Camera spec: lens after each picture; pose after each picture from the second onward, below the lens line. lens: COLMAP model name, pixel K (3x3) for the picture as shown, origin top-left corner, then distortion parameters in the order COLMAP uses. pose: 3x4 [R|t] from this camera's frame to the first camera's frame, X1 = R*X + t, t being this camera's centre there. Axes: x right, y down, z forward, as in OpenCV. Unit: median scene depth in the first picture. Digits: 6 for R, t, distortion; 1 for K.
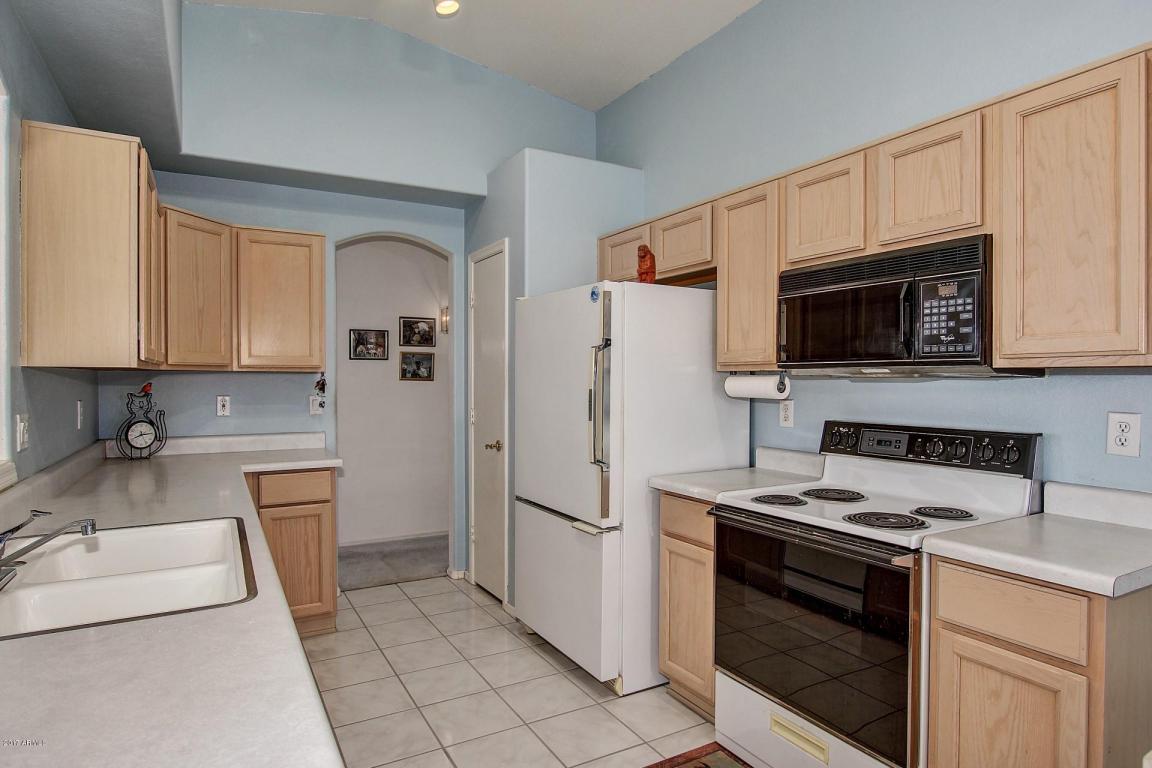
lens RADIAL K [[629.3, 0, 575.0], [0, 629.3, 386.3], [0, 0, 1]] dist [-0.024002, 0.001377]
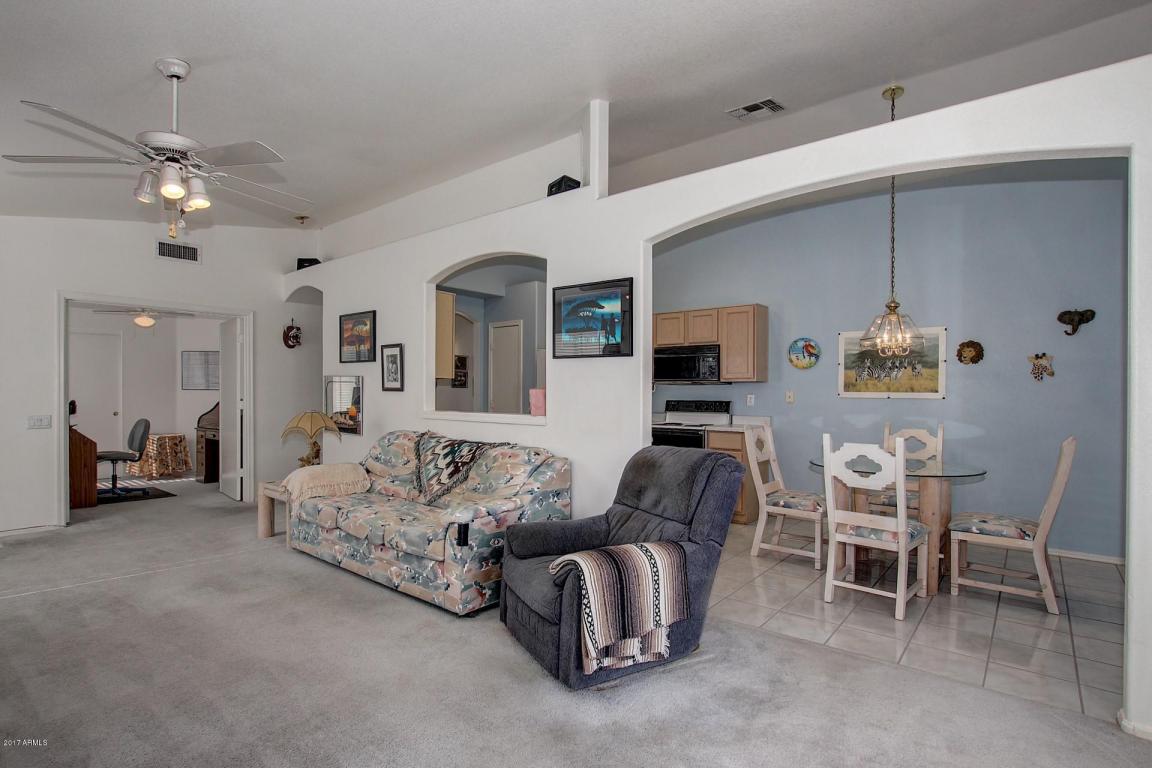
lens RADIAL K [[574.9, 0, 578.7], [0, 574.9, 393.5], [0, 0, 1]] dist [0.000889, 0.000017]
pose [[0.922584, 0.003608, 0.385780, -0.996872], [0.000994, 0.999931, -0.011728, 0.056278], [-0.385795, 0.011204, 0.922516, -1.276031]]
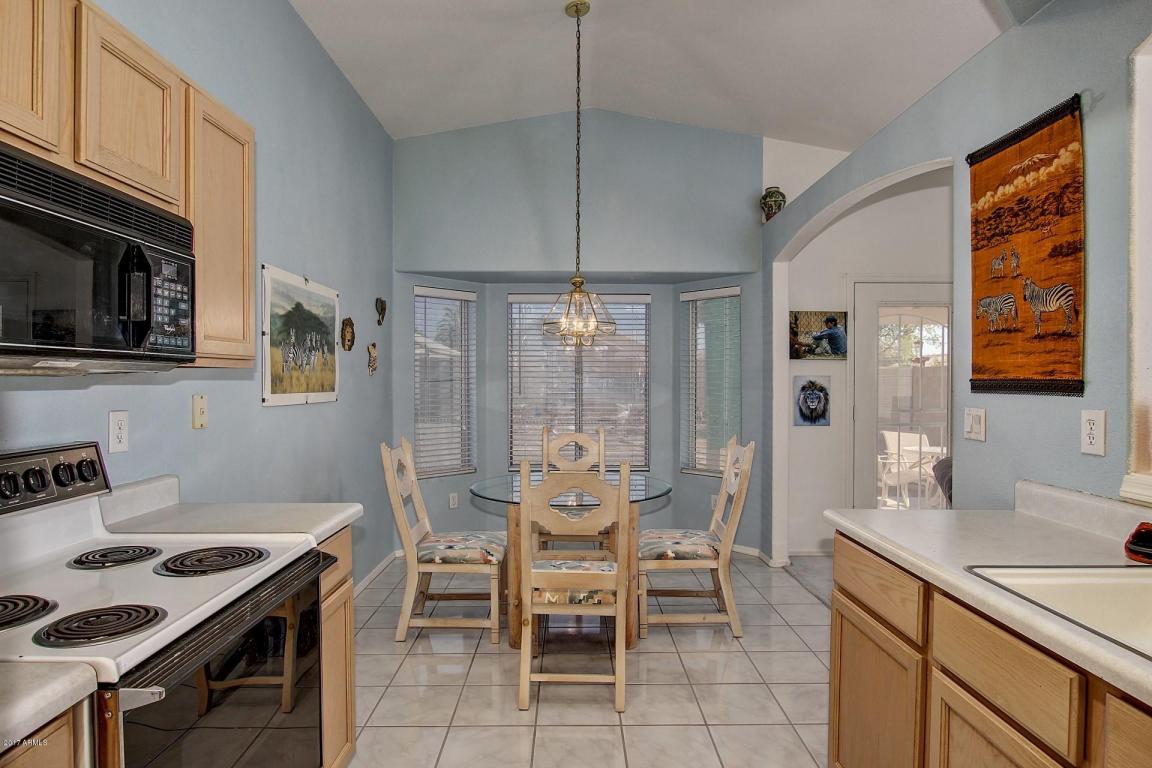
lens RADIAL K [[629.3, 0, 575.0], [0, 629.3, 386.3], [0, 0, 1]] dist [-0.024002, 0.001377]
pose [[-0.879361, -0.004282, 0.476136, -0.205887], [0.007746, 0.999699, 0.023297, -0.012124], [-0.476092, 0.024175, -0.879063, 1.128583]]
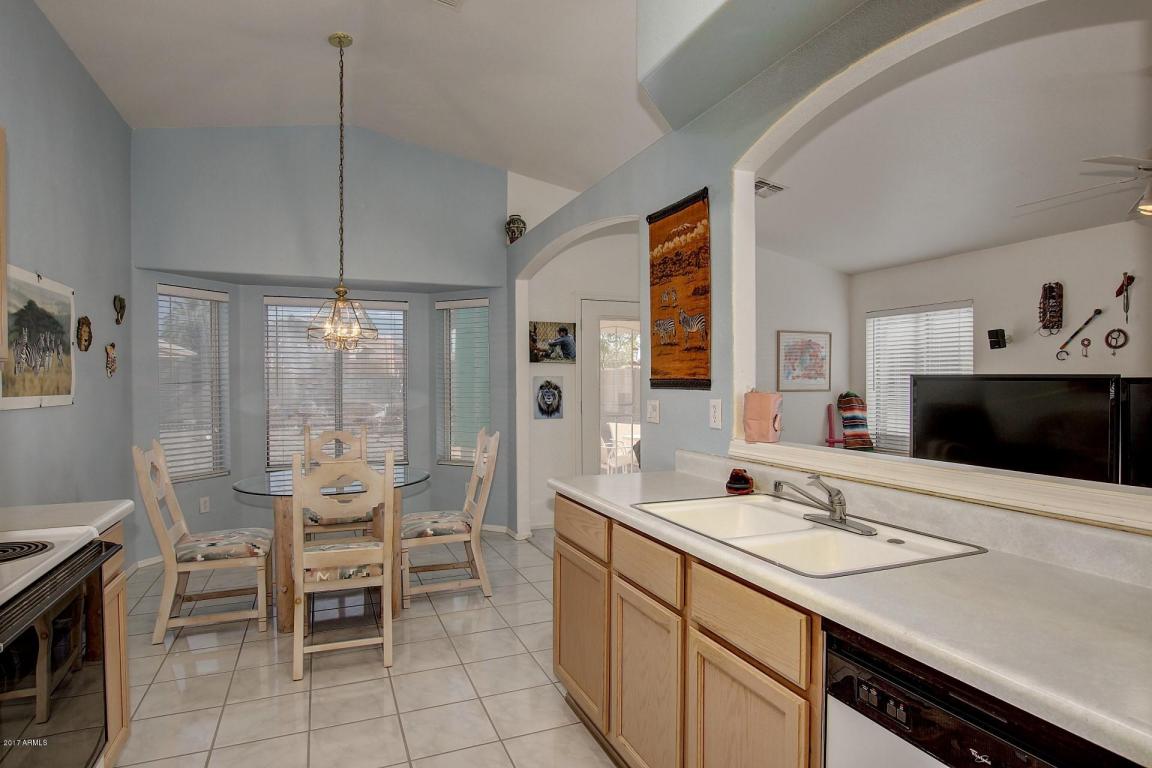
lens RADIAL K [[629.3, 0, 575.0], [0, 629.3, 386.3], [0, 0, 1]] dist [-0.024002, 0.001377]
pose [[-0.993737, 0.004004, 0.111671, -0.272345], [0.006837, 0.999664, 0.024992, -0.014404], [-0.111533, 0.025599, -0.993431, 1.330779]]
